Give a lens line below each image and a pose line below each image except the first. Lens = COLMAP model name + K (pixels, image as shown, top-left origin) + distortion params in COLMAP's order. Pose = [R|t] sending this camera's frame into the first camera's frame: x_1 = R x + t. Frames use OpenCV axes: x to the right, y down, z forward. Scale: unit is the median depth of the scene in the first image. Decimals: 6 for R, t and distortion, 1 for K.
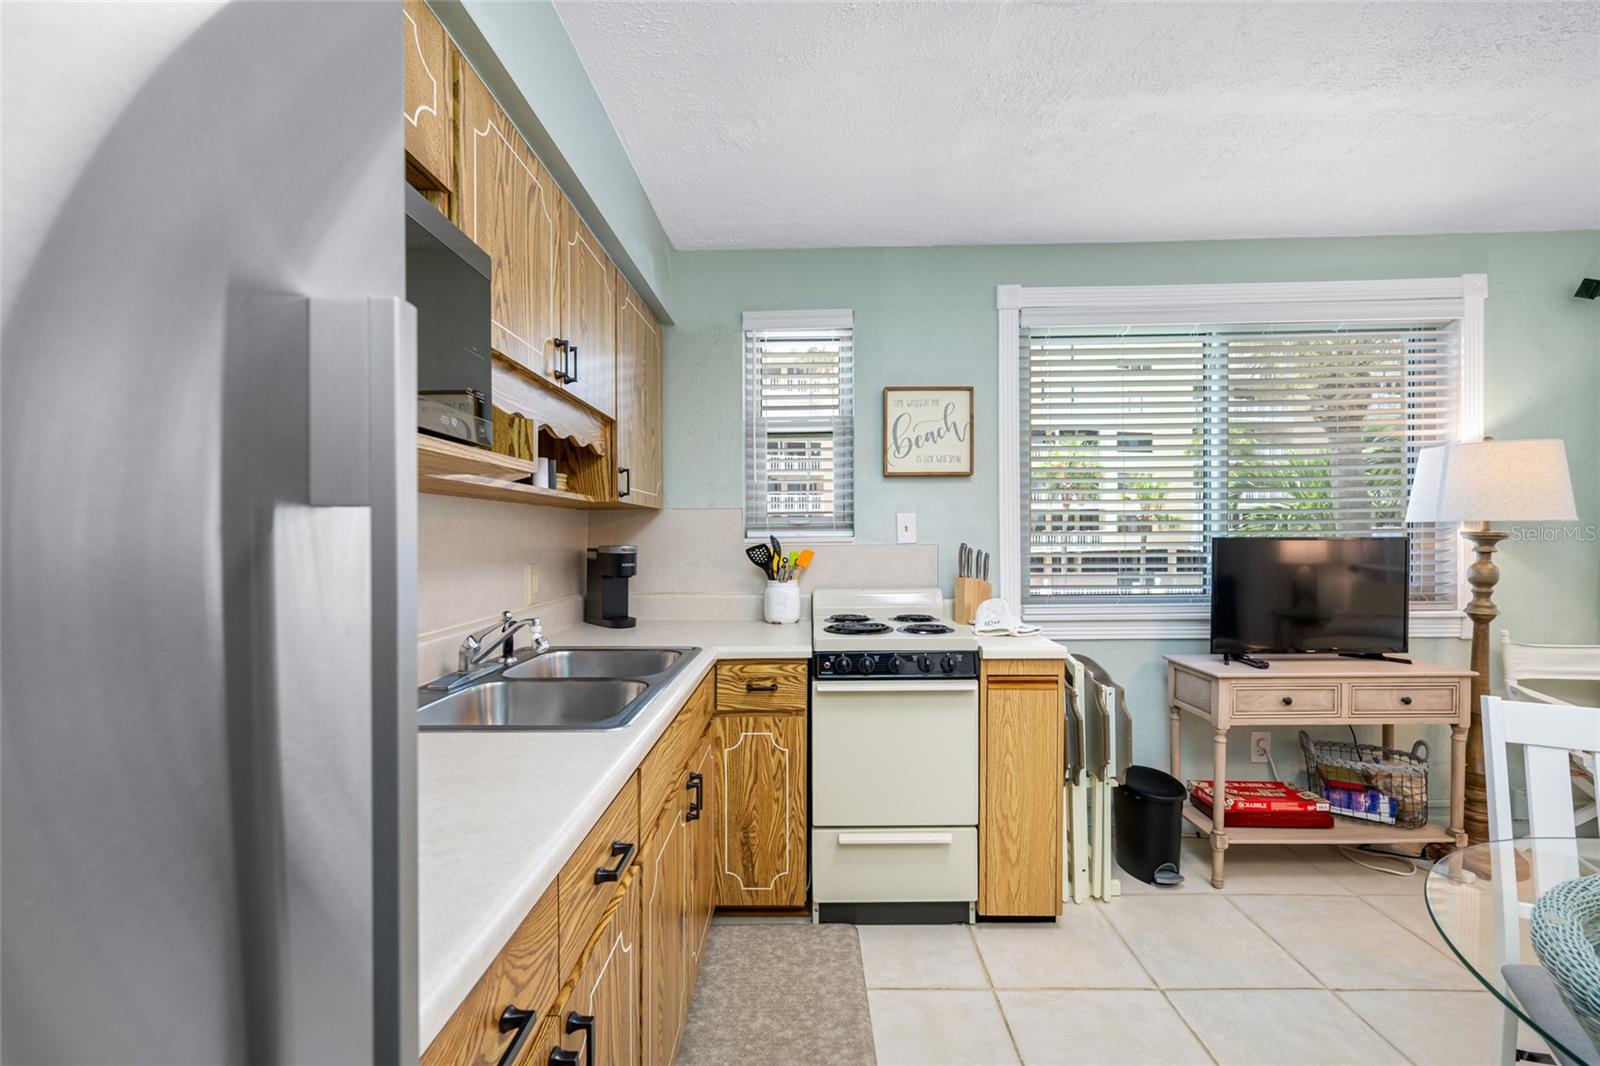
lens RADIAL K [[620.8, 0, 809.3], [0, 620.8, 530.8], [0, 0, 1]] dist [0.013744, 0.000147]
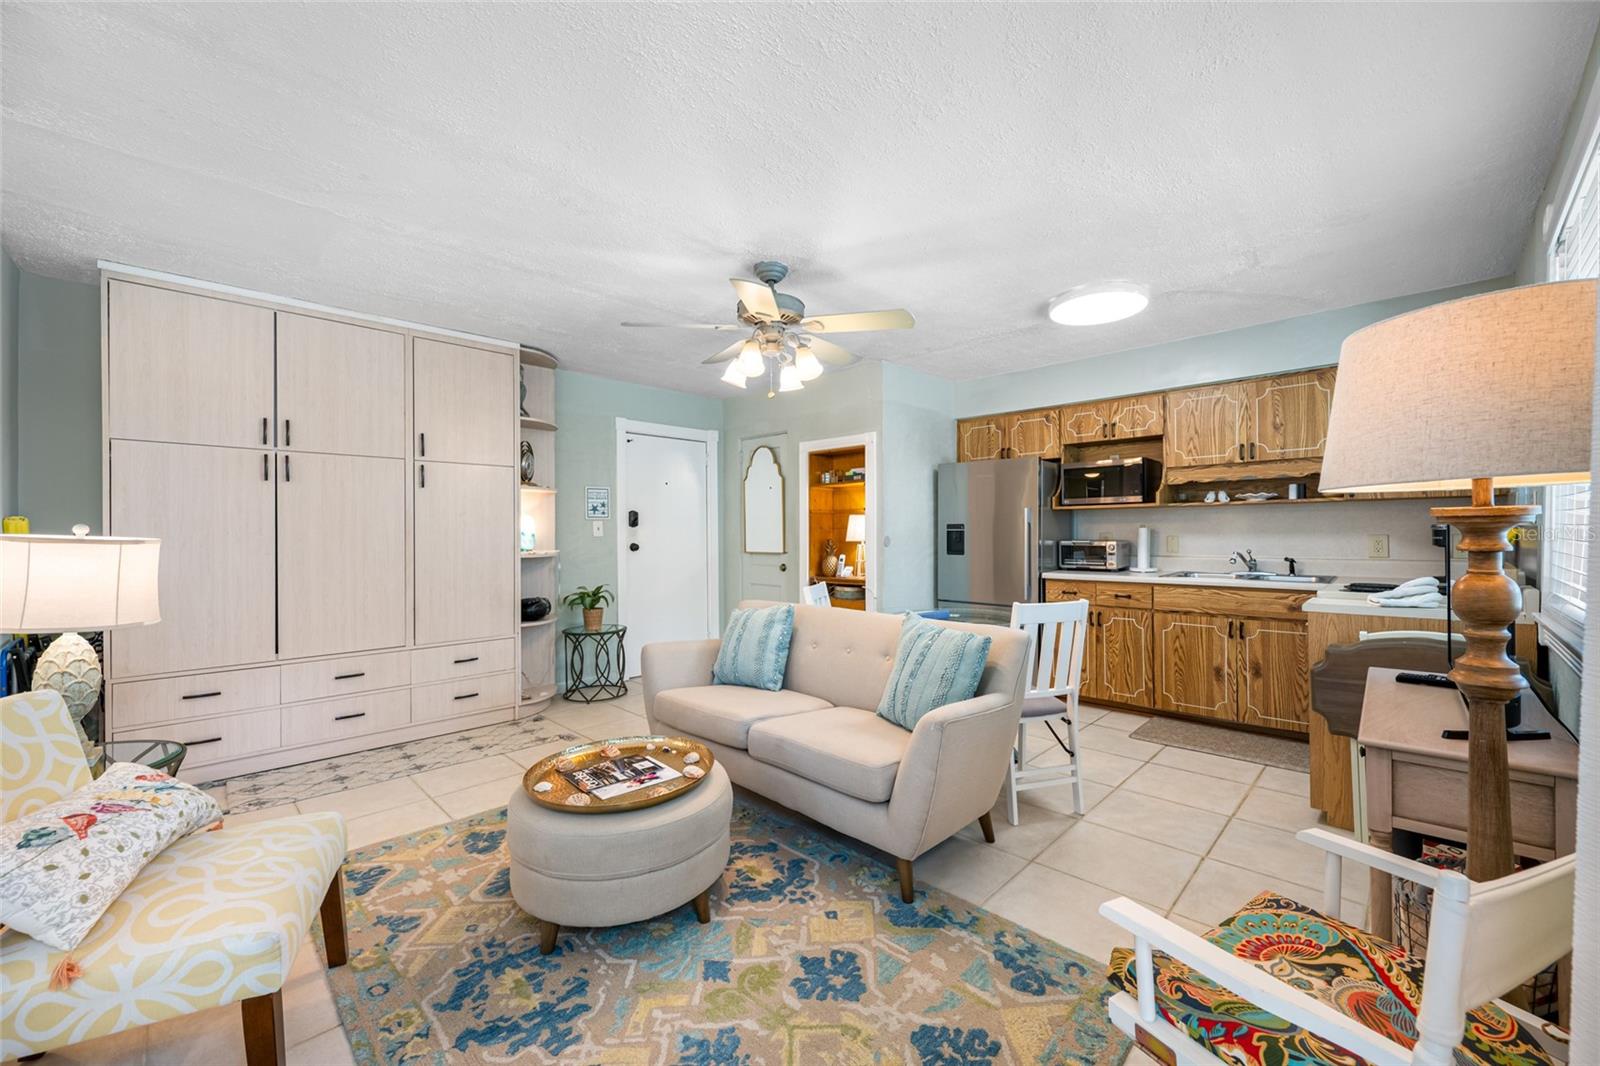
lens RADIAL K [[654.0, 0, 789.7], [0, 654.0, 527.2], [0, 0, 1]] dist [-0.001554, 0.000826]
pose [[-0.698836, 0.008115, -0.715236, 1.768432], [0.018663, 0.999802, -0.006891, 0.012505], [0.715039, -0.018164, -0.698849, 0.961164]]
